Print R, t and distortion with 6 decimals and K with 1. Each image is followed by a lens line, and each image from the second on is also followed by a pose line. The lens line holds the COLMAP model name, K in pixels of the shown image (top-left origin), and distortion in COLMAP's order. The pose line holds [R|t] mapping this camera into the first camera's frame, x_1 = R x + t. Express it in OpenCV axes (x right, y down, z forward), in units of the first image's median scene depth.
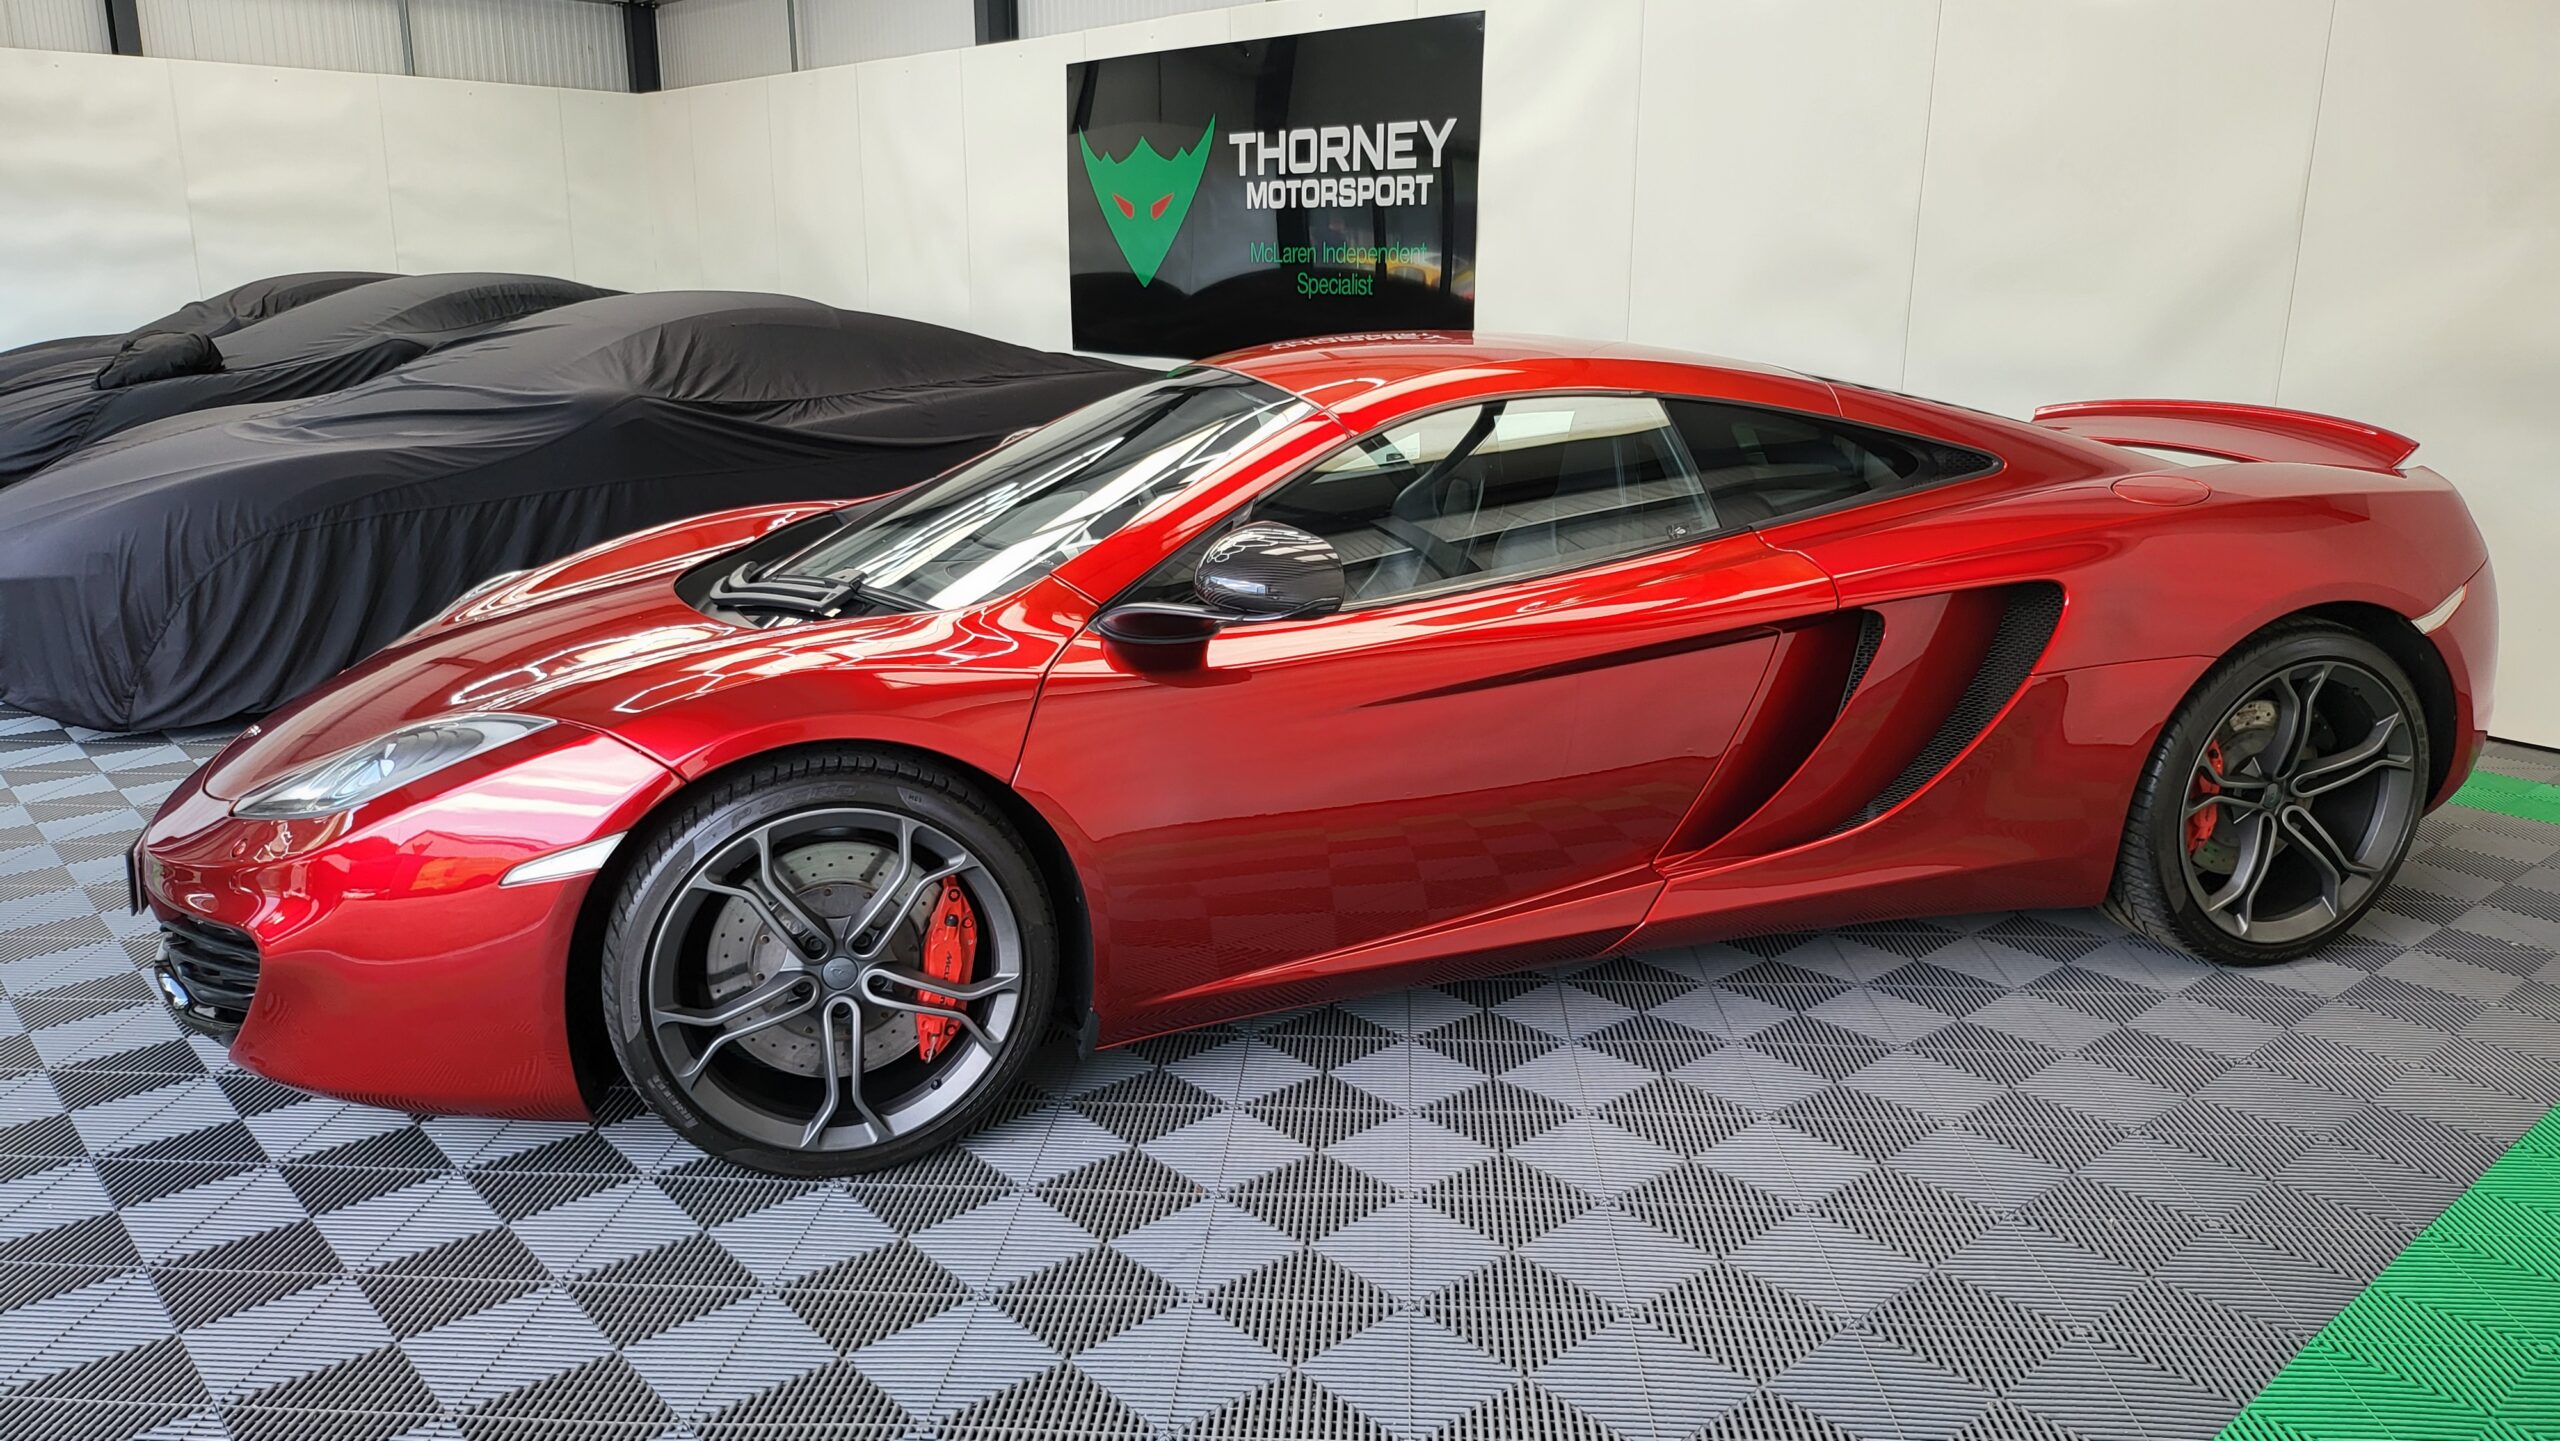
lens RADIAL K [[1775.3, 0, 1305.3], [0, 1775.3, 718.1], [0, 0, 1]] dist [0.038654, -0.041945]
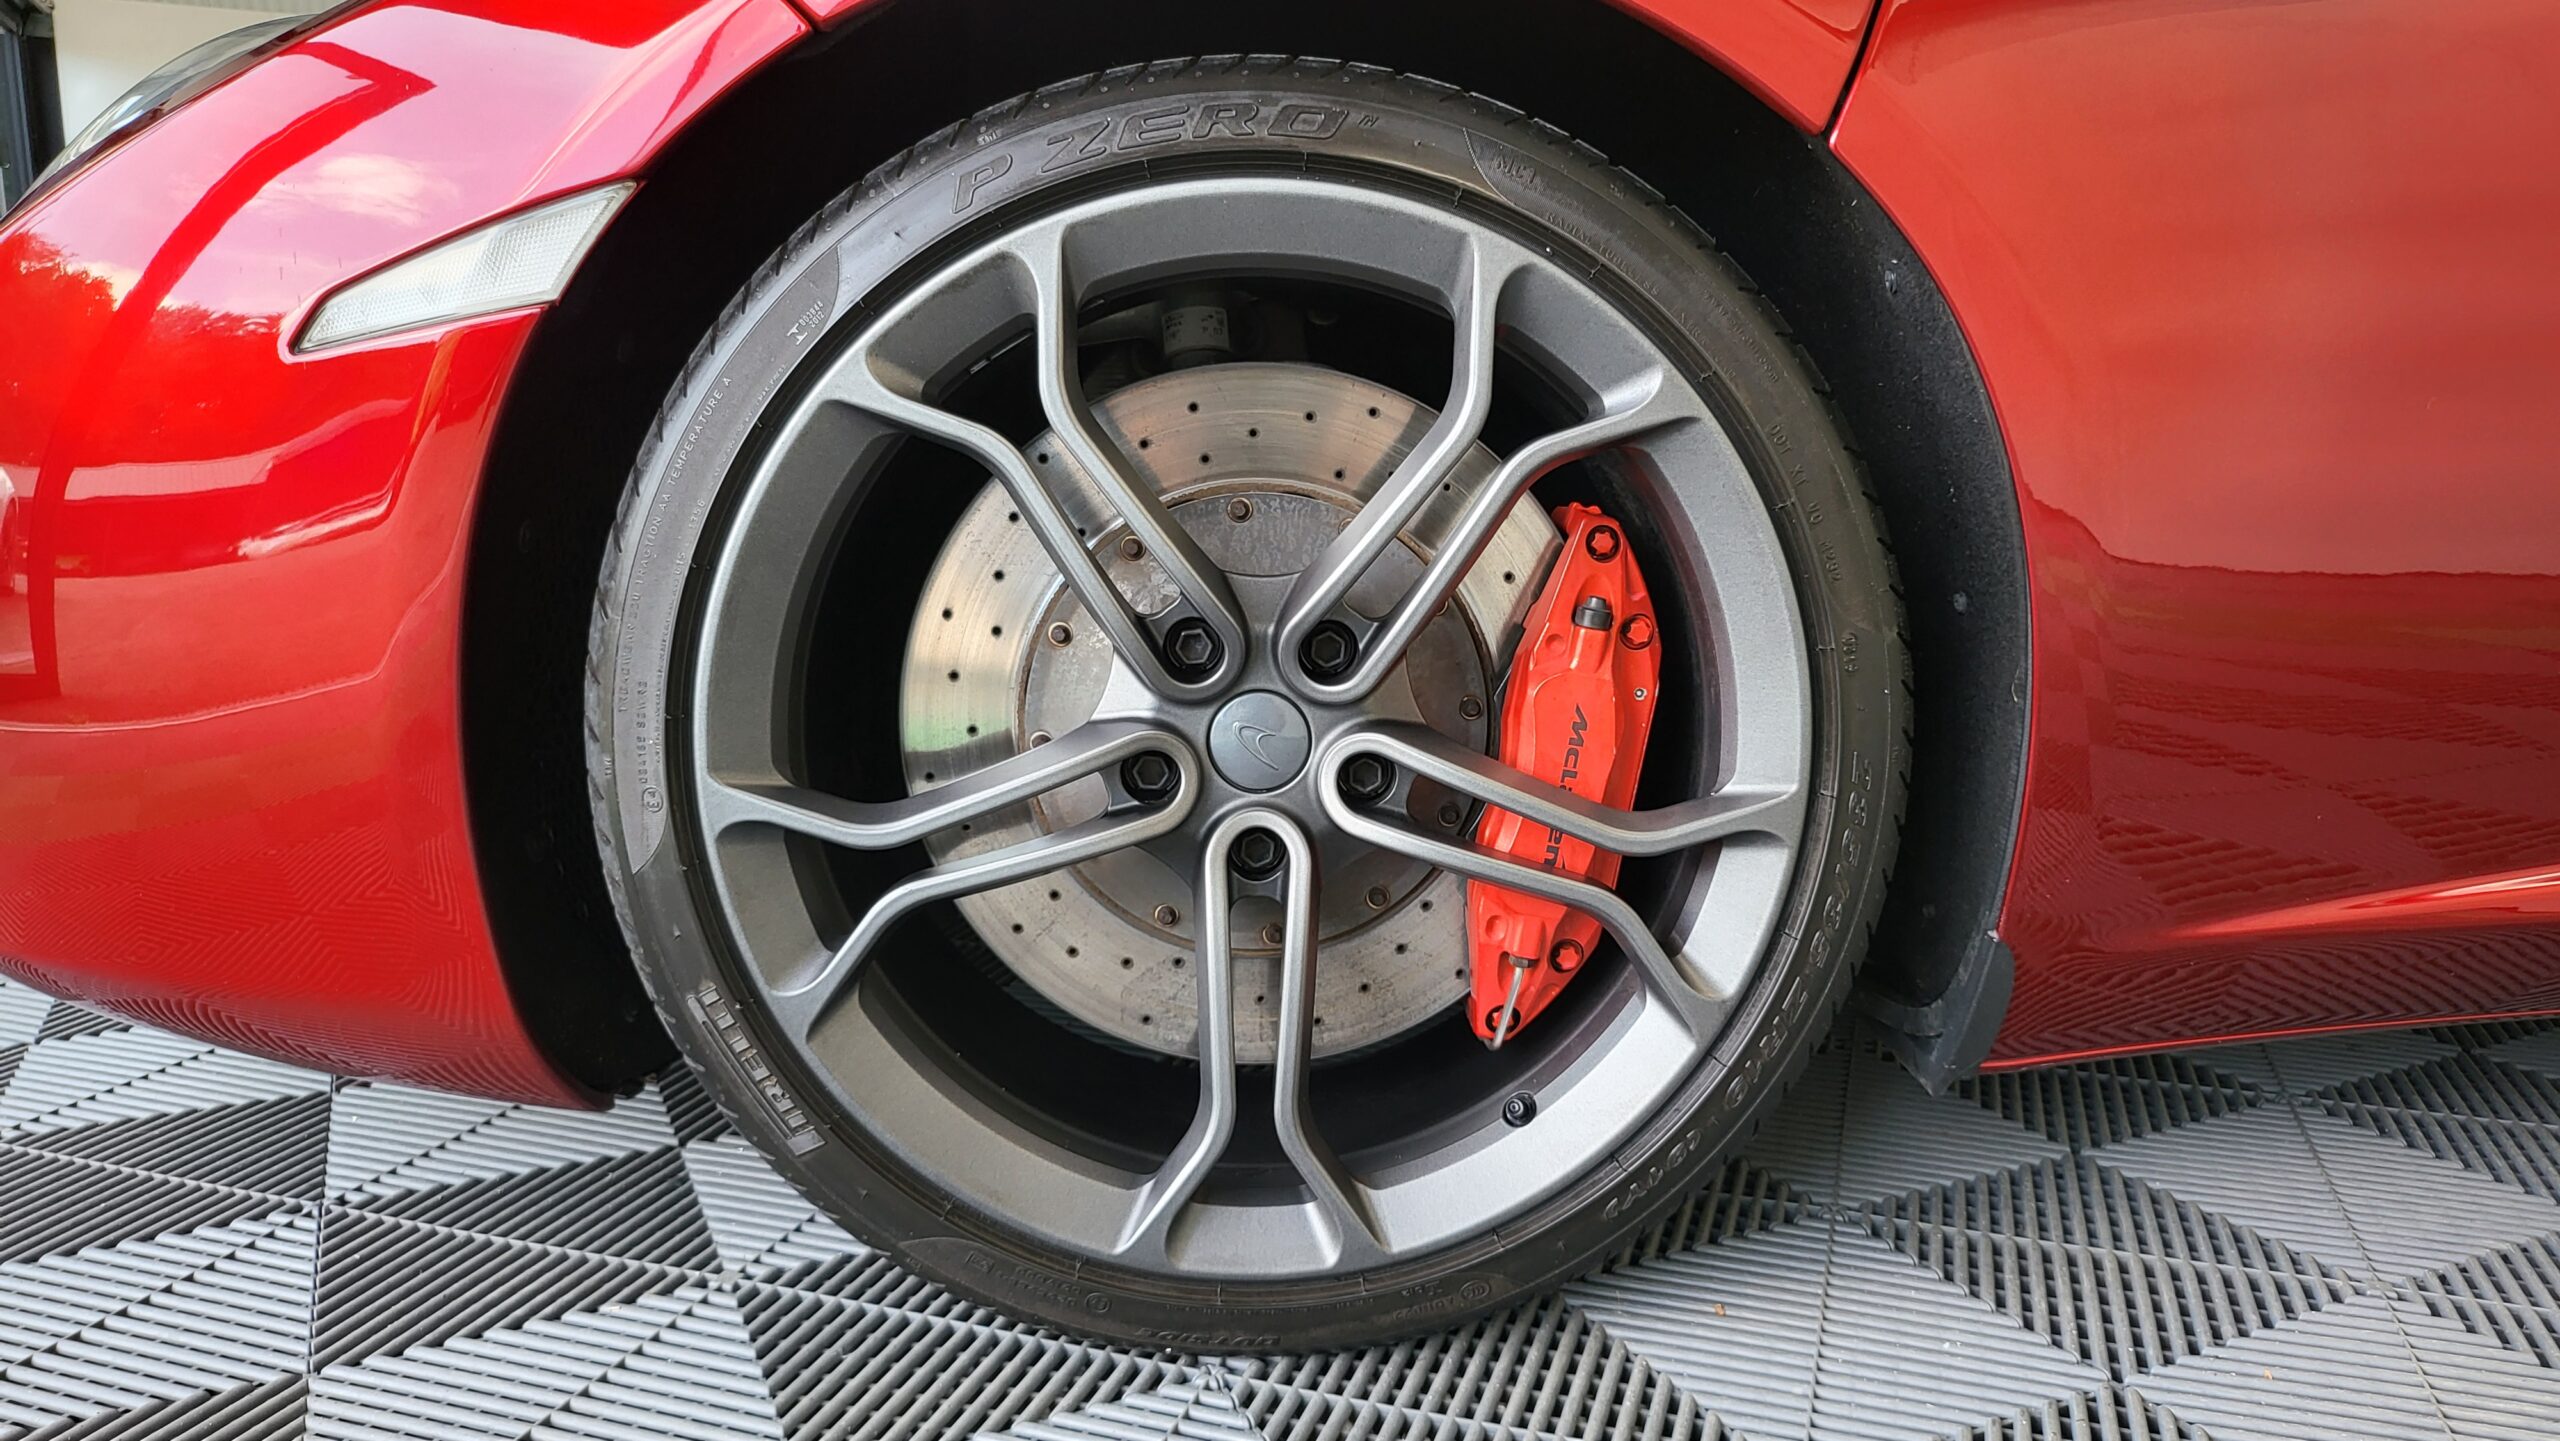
lens RADIAL K [[1775.3, 0, 1305.3], [0, 1775.3, 718.1], [0, 0, 1]] dist [0.038654, -0.041945]
pose [[0.963487, 0.041029, -0.264593, -0.055696], [-0.059104, 0.996404, -0.060714, 0.053704], [0.261150, 0.074136, 0.962447, 0.230058]]
